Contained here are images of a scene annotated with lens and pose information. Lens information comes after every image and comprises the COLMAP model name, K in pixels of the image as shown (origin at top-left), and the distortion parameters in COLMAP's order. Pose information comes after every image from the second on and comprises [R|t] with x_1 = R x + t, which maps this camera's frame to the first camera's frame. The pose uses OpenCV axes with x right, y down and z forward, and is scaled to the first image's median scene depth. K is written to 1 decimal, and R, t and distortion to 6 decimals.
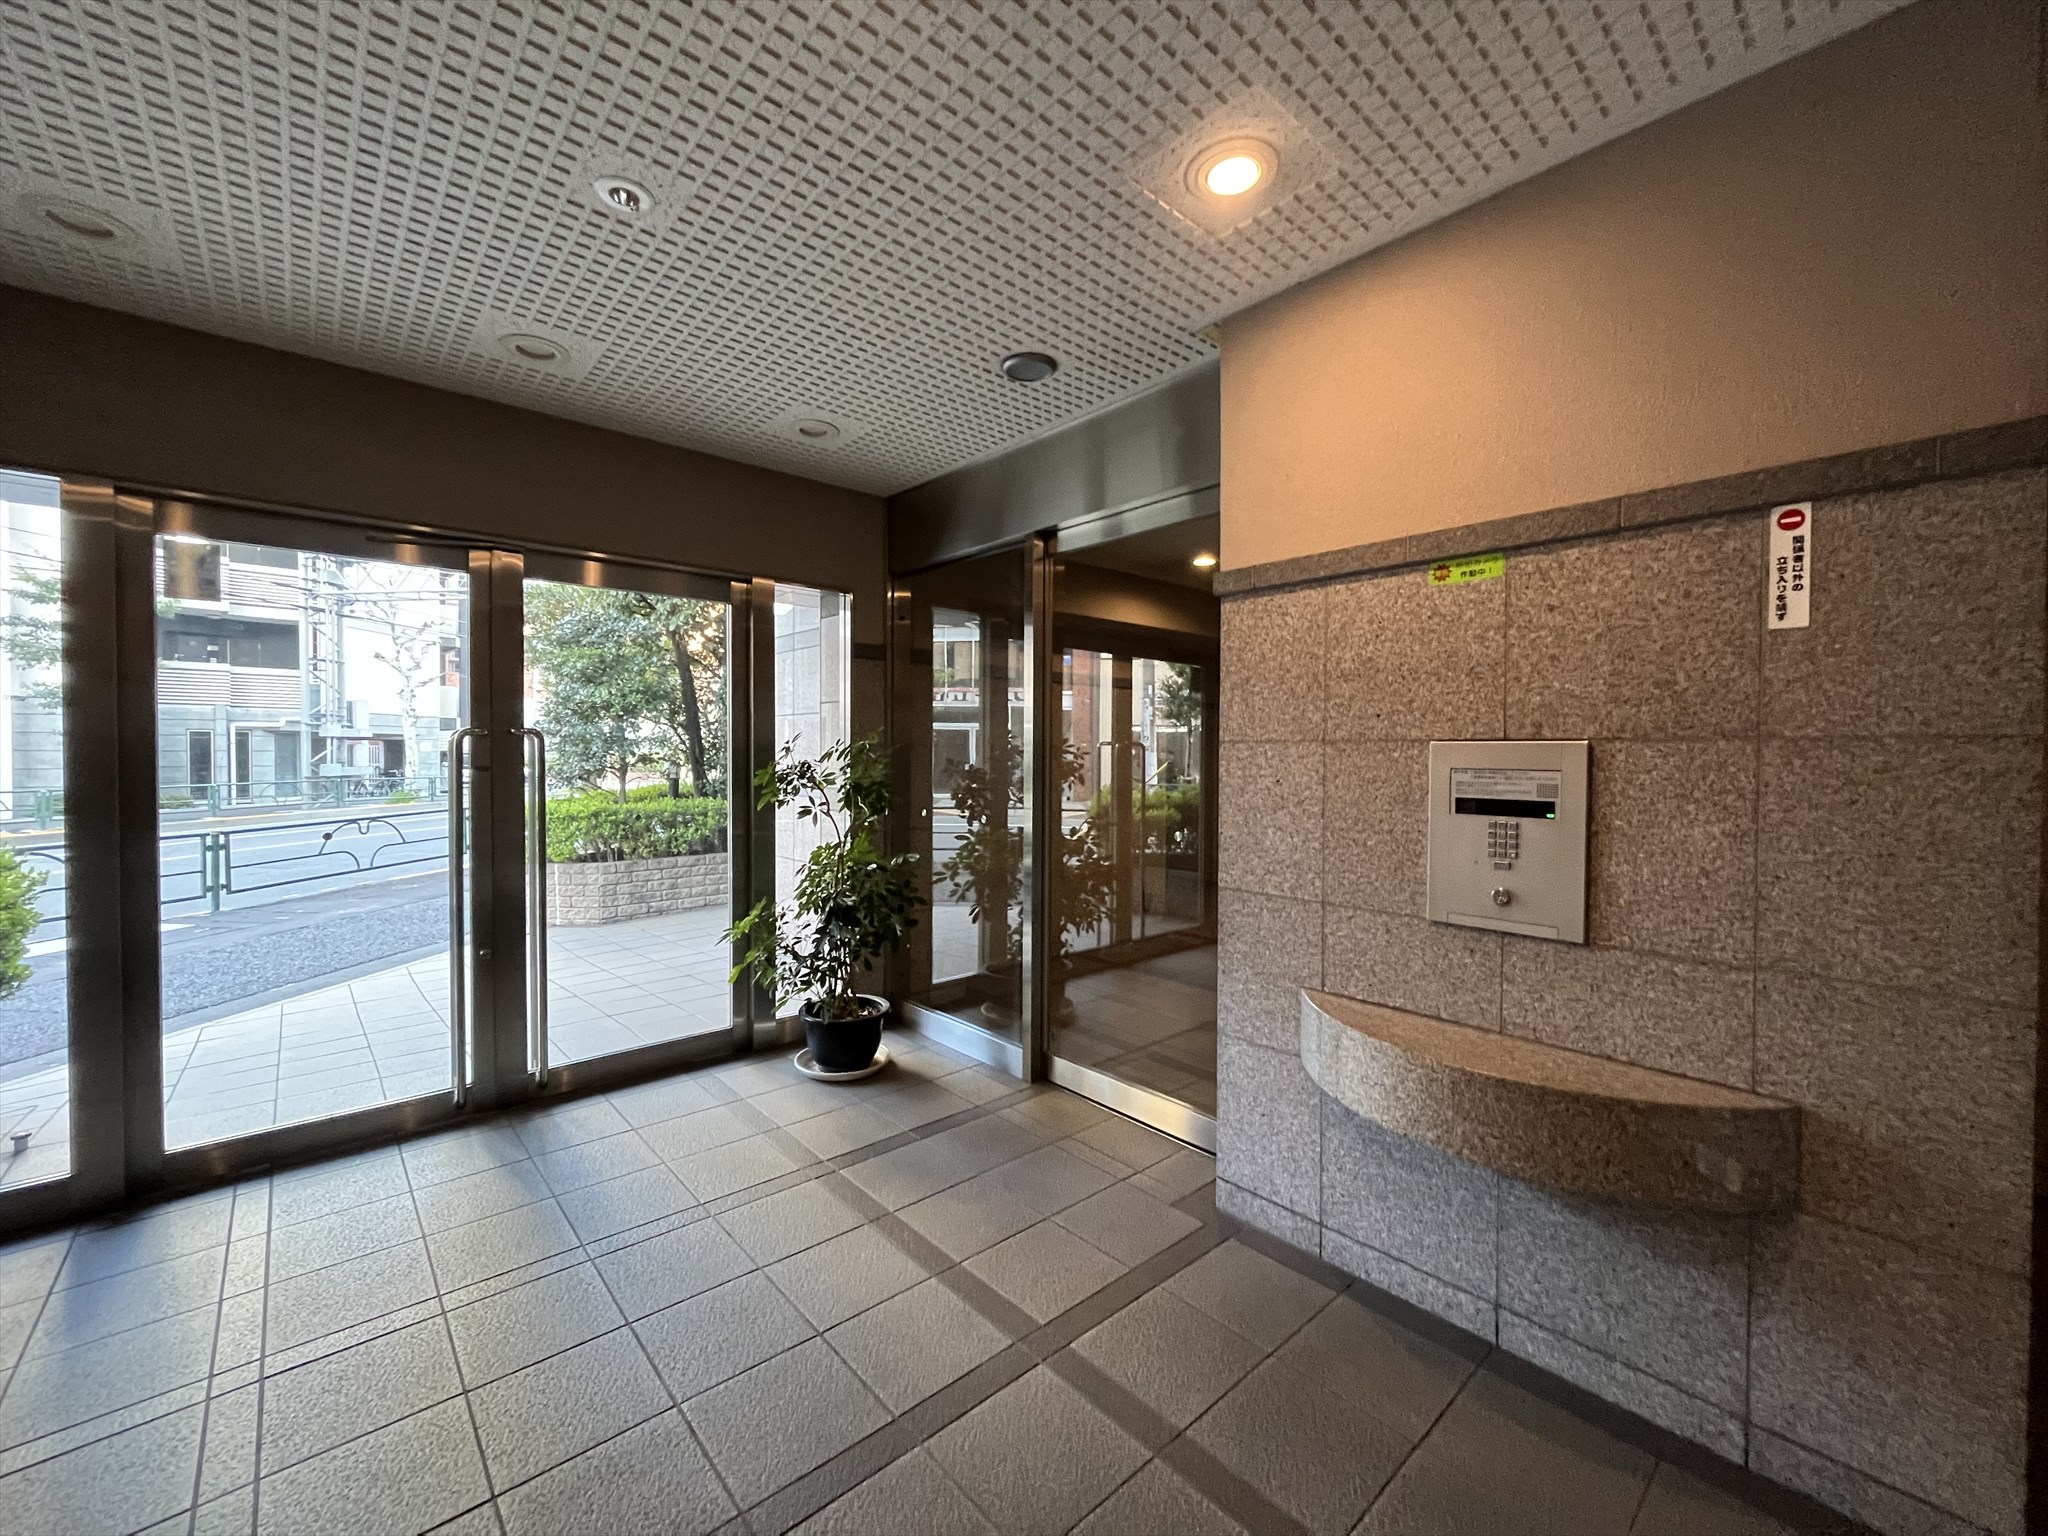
lens RADIAL K [[822.8, 0, 1017.5], [0, 822.8, 769.2], [0, 0, 1]] dist [-0.002188, -0.000176]
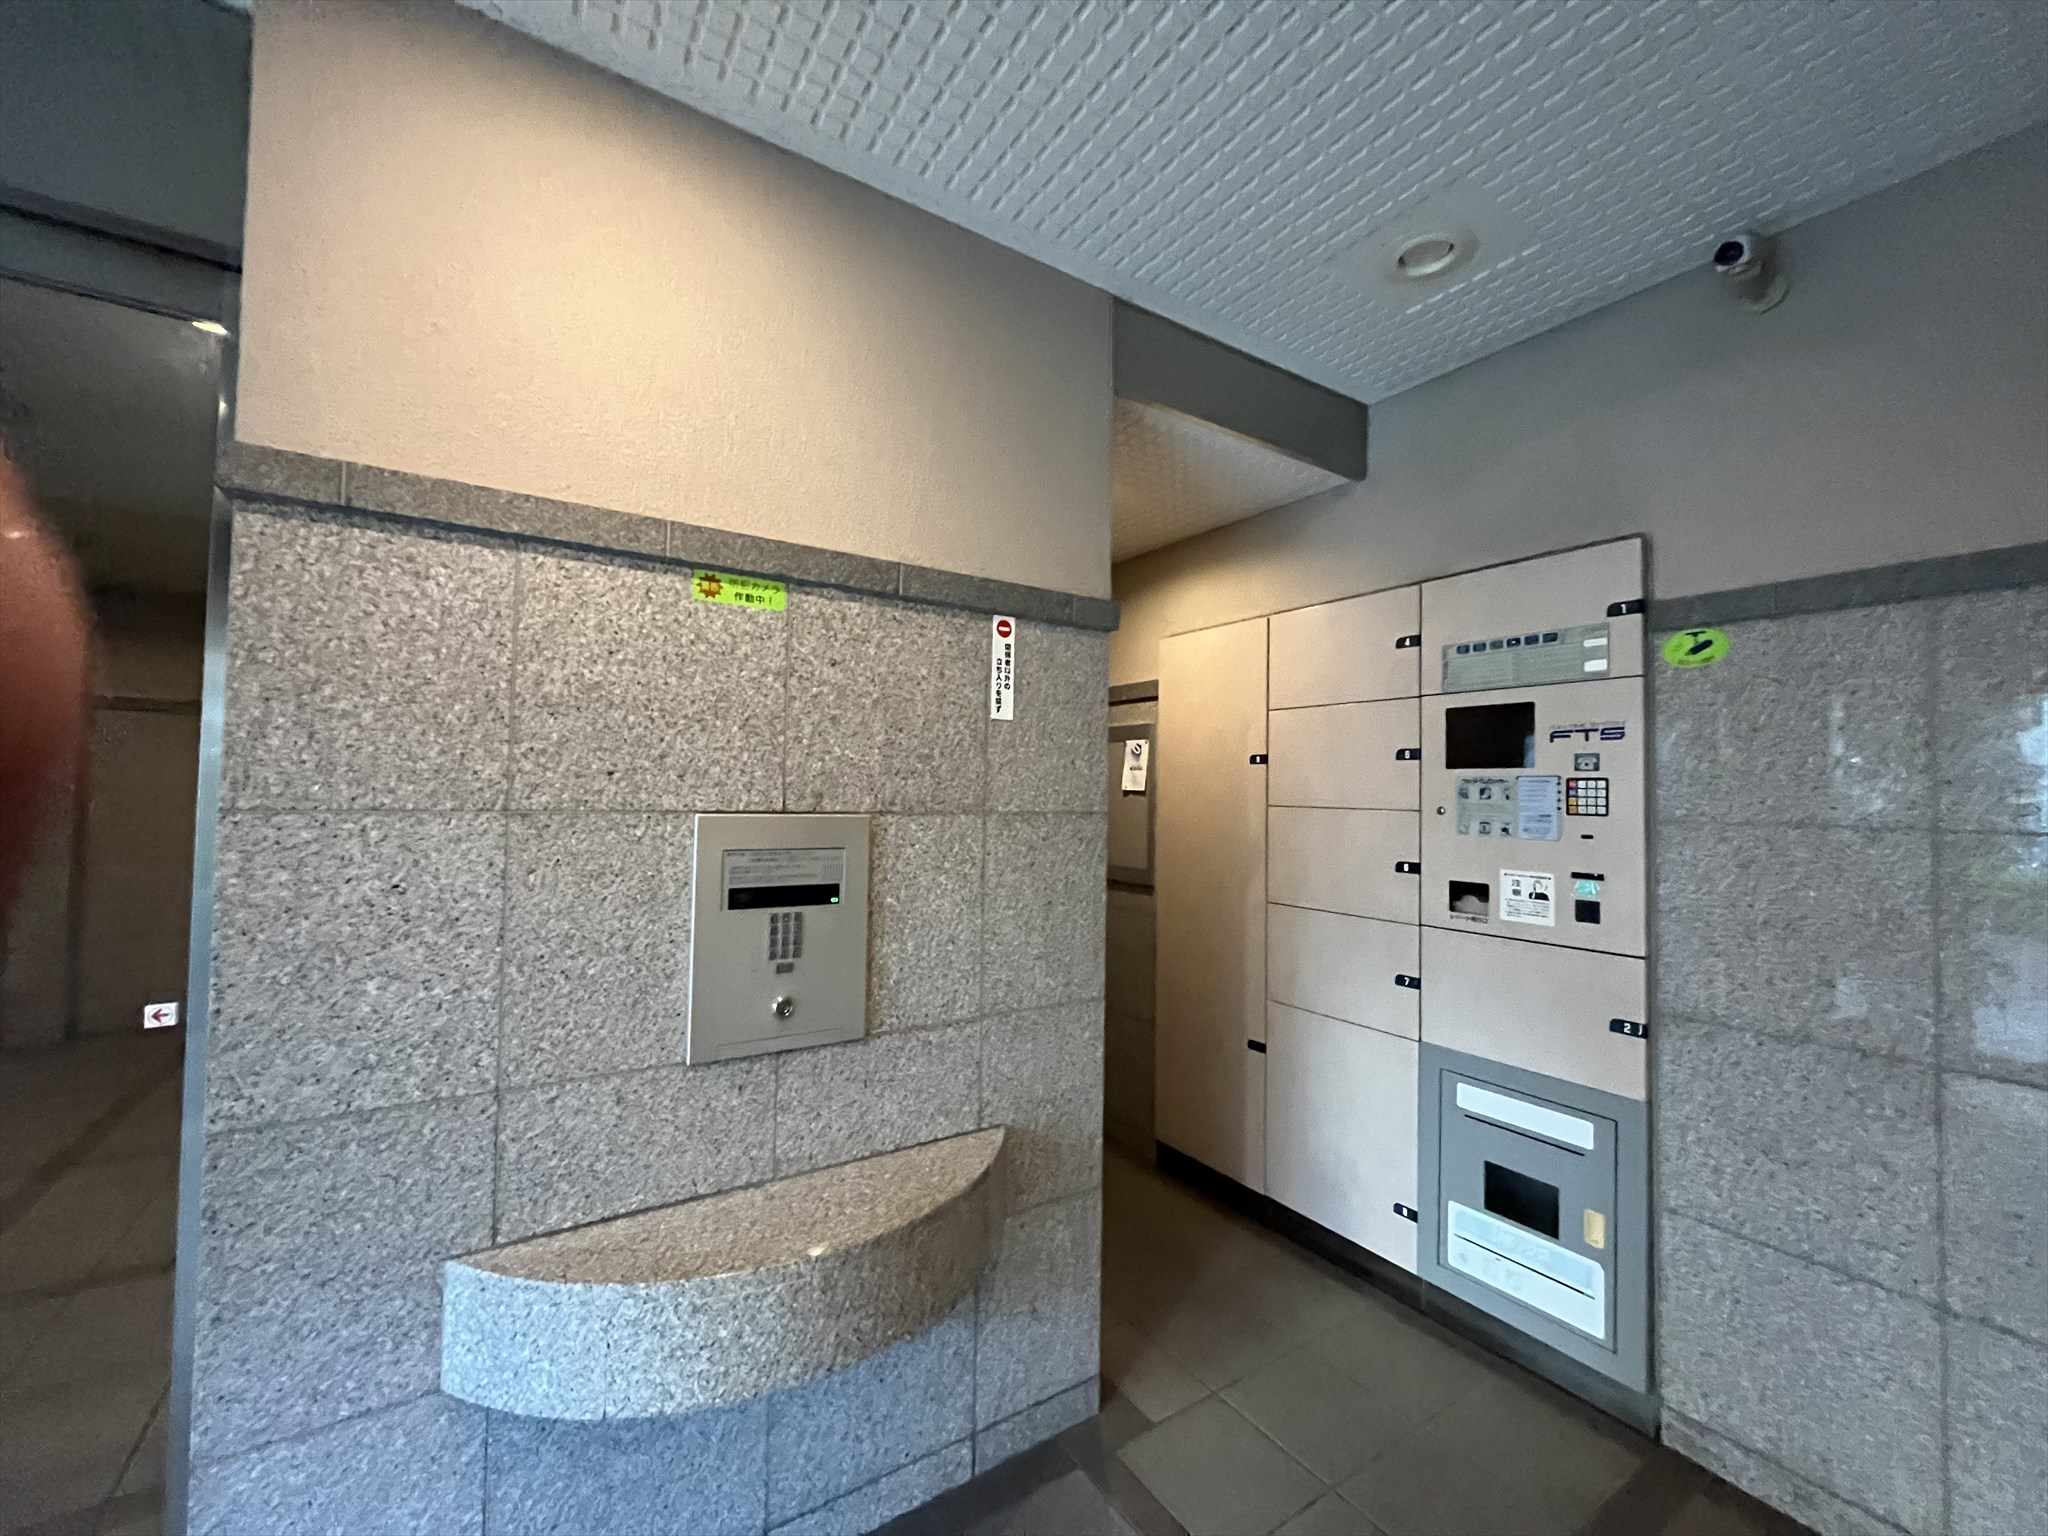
lens RADIAL K [[822.8, 0, 1017.5], [0, 822.8, 769.2], [0, 0, 1]] dist [-0.002188, -0.000176]
pose [[0.145436, 0.027778, 0.988978, -0.187064], [0.004829, 0.999574, -0.028785, -0.055474], [-0.989356, 0.008962, 0.145240, 0.674350]]
